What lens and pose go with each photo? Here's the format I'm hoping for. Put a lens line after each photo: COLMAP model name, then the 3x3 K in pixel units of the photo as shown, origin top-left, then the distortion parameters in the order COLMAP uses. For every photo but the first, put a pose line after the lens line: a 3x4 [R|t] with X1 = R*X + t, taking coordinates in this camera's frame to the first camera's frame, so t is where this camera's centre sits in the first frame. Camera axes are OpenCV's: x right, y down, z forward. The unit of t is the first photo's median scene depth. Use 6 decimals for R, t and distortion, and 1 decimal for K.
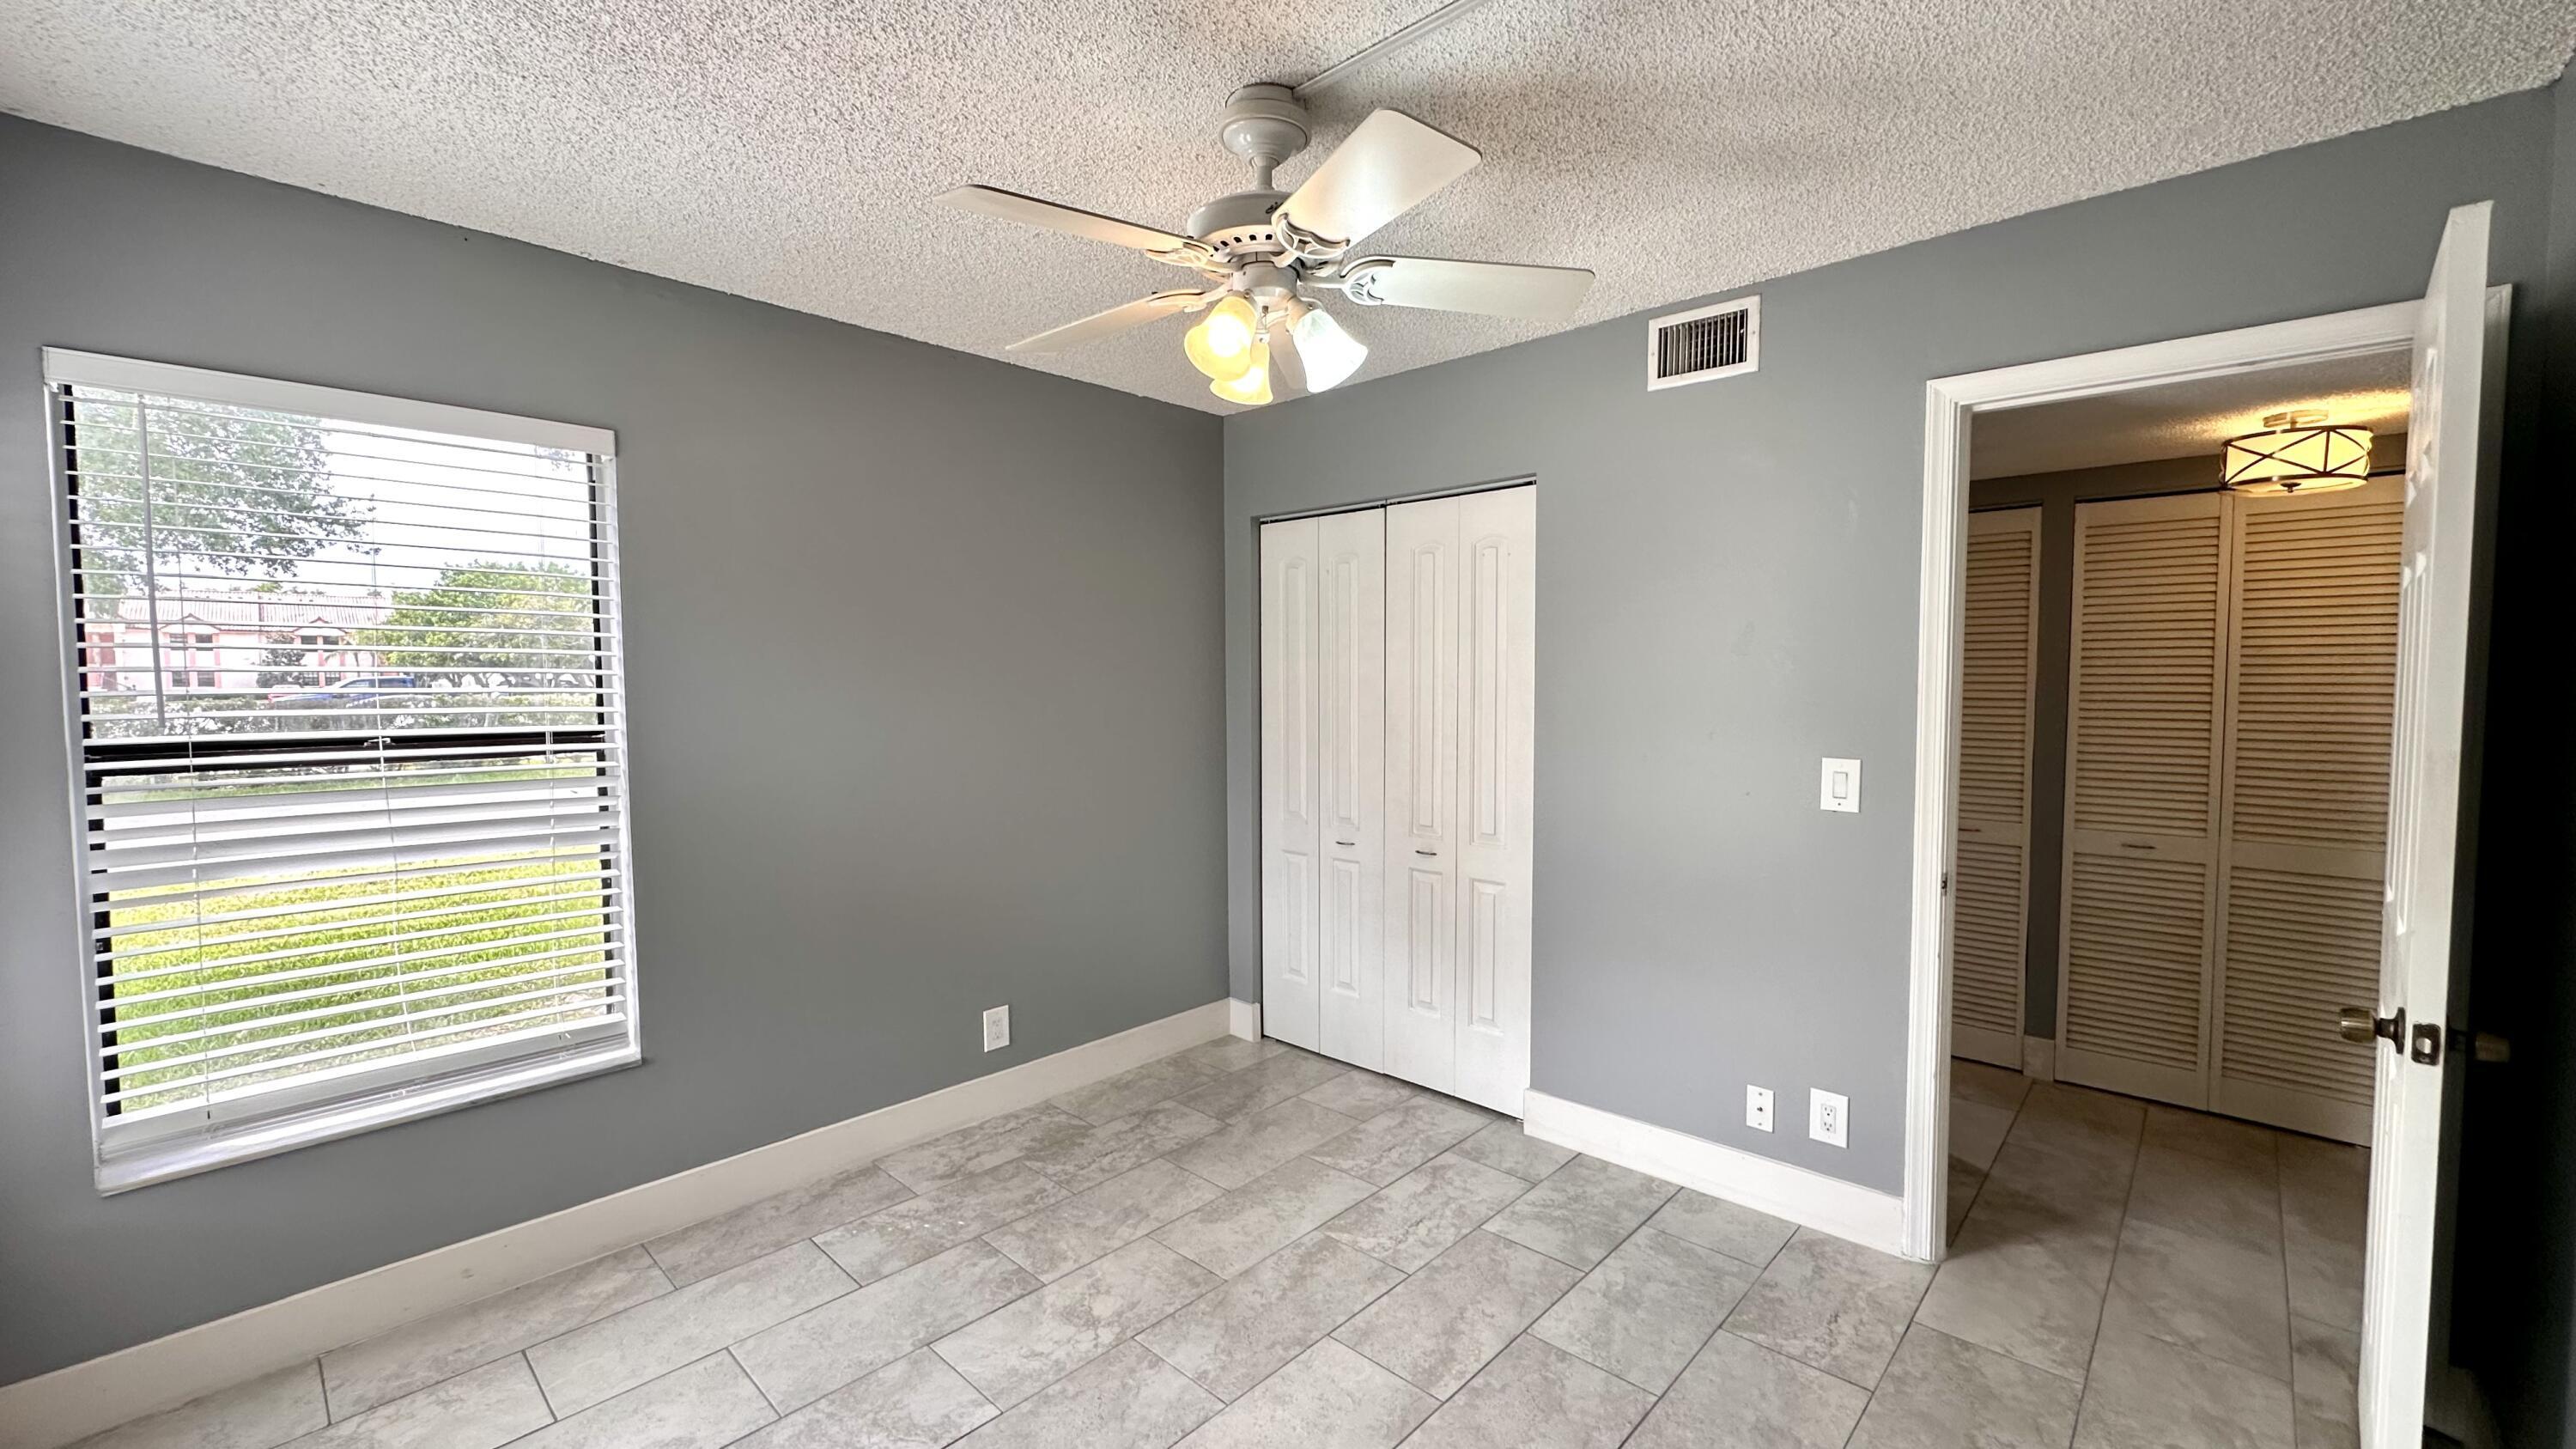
lens RADIAL K [[1027.7, 0, 1283.5], [0, 1027.7, 726.7], [0, 0, 1]] dist [-0.002616, 0.000677]
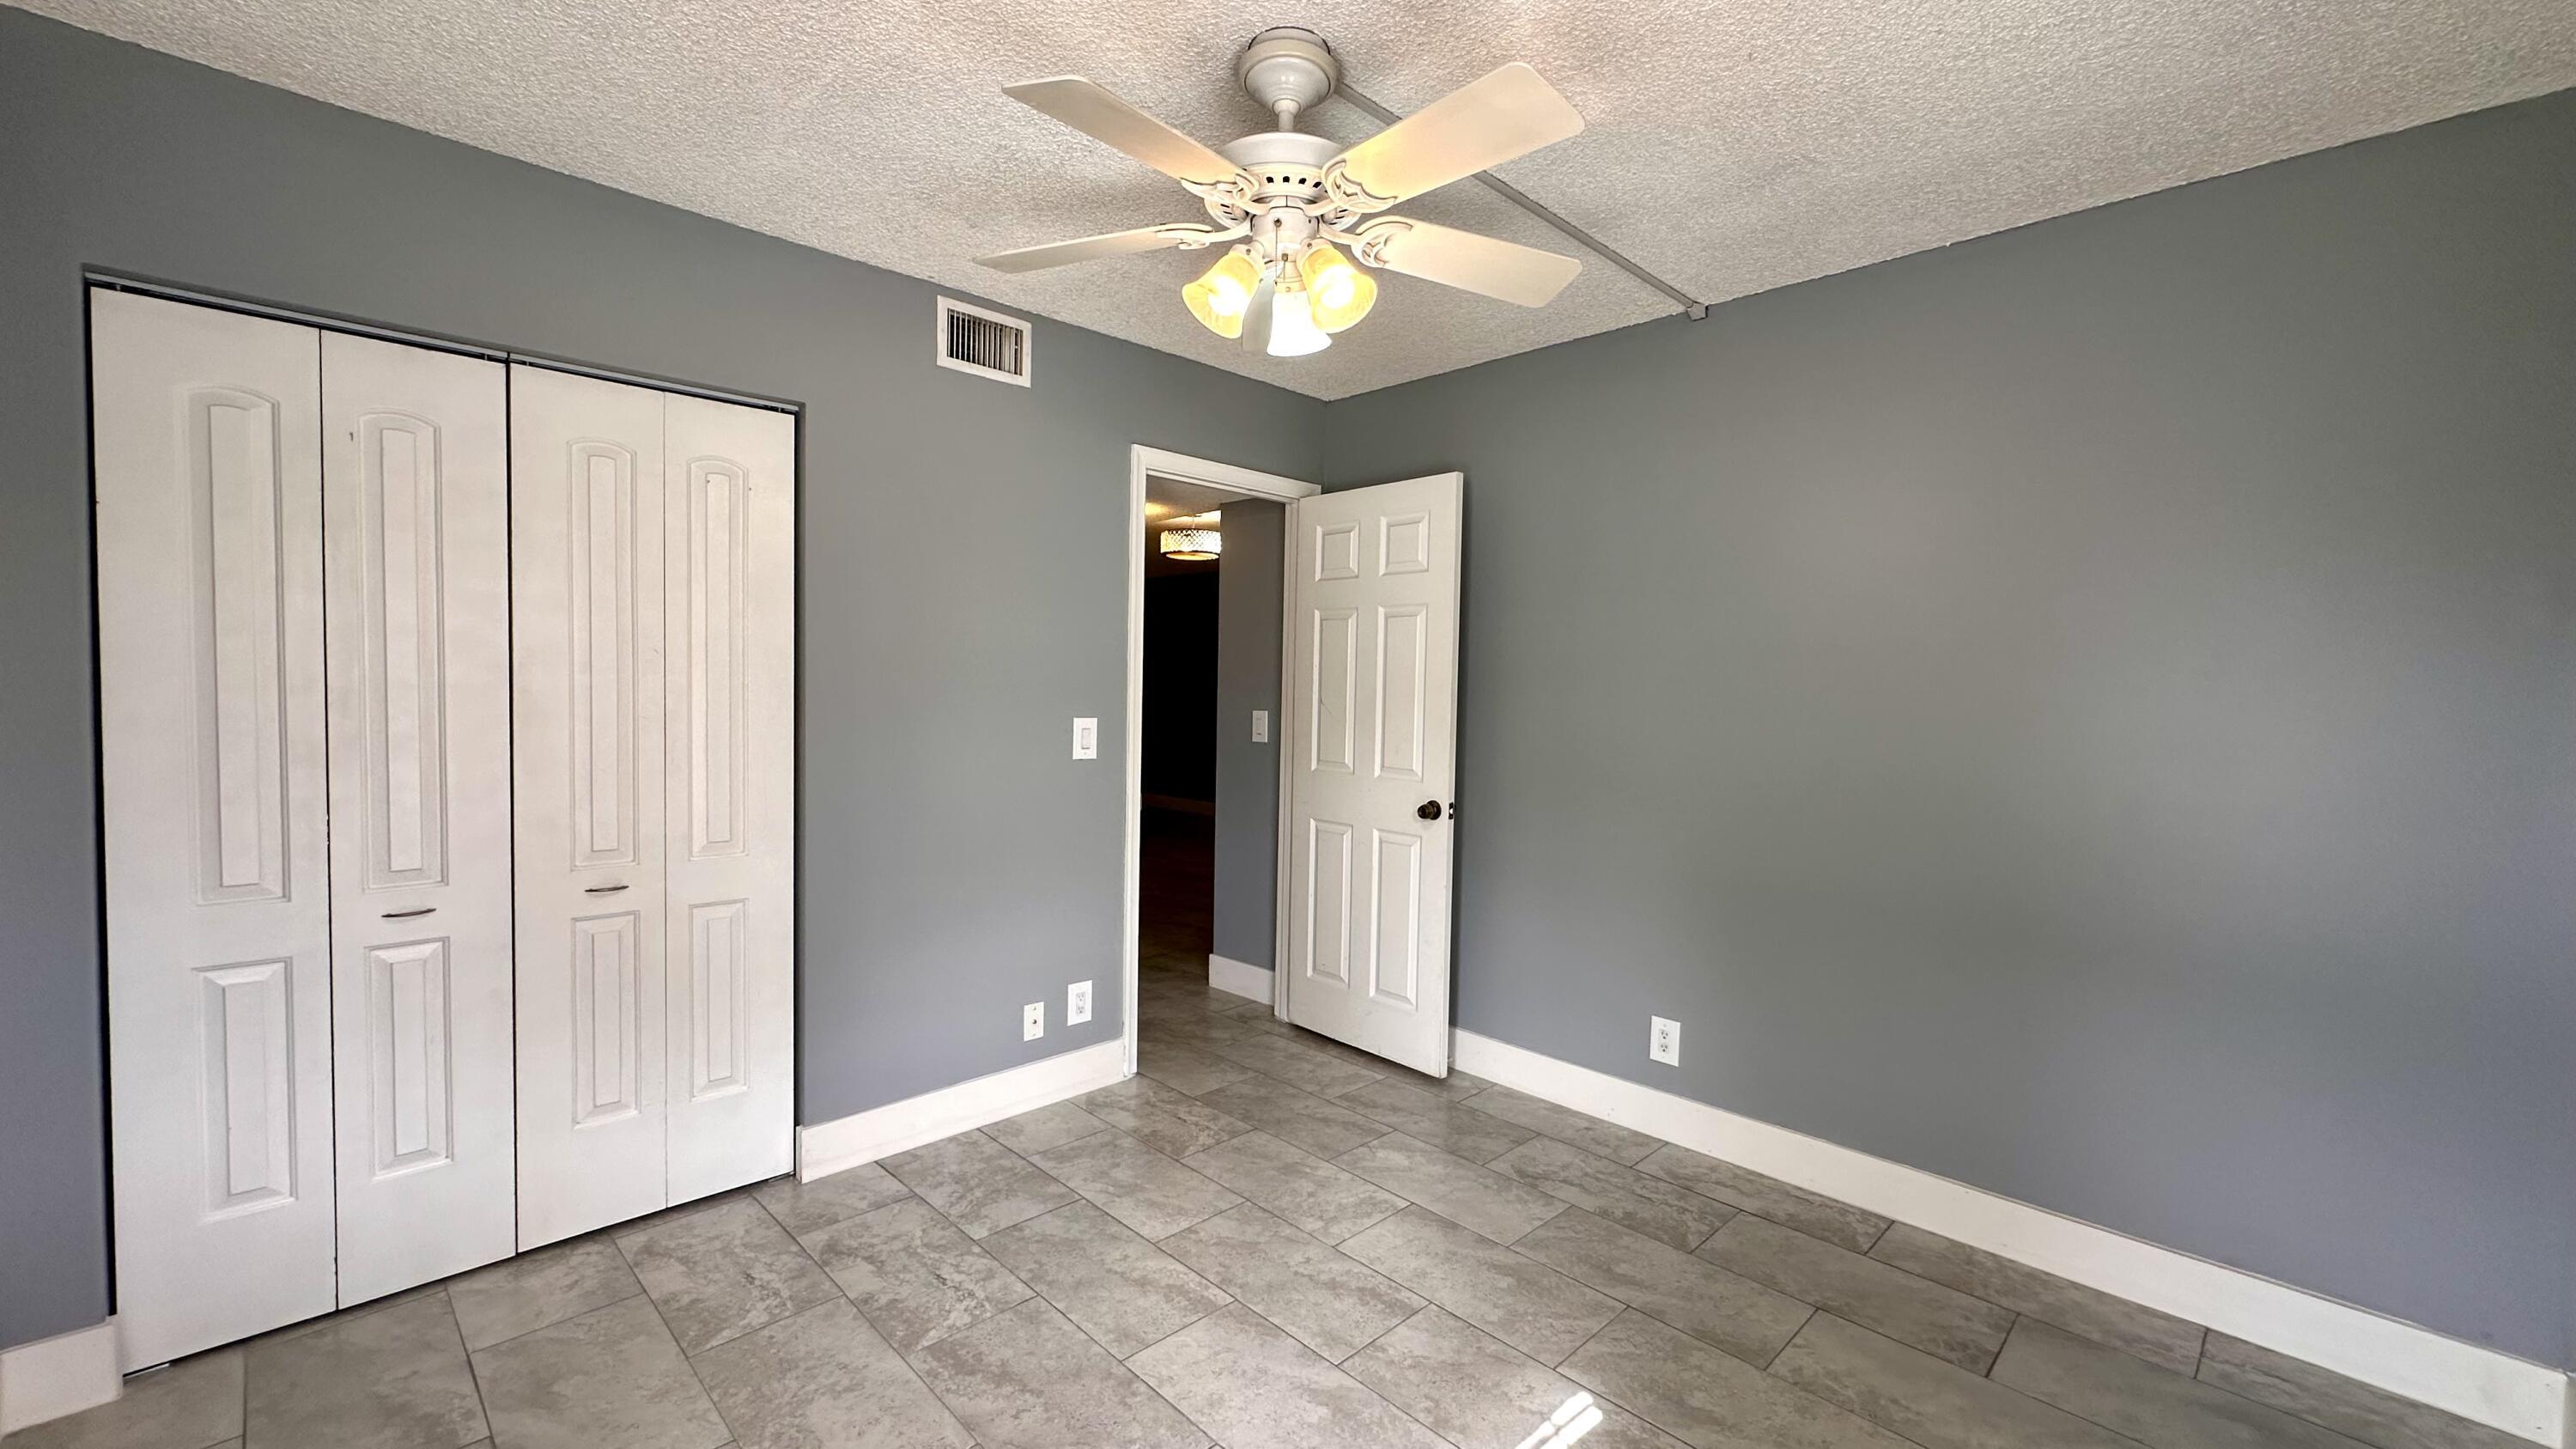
lens RADIAL K [[1027.7, 0, 1291.9], [0, 1027.7, 725.2], [0, 0, 1]] dist [-0.002616, 0.000677]
pose [[0.044382, -0.036068, 0.998363, -0.672766], [0.033954, 0.998825, 0.034575, 0.004398], [-0.998437, 0.032364, 0.045555, 0.637041]]
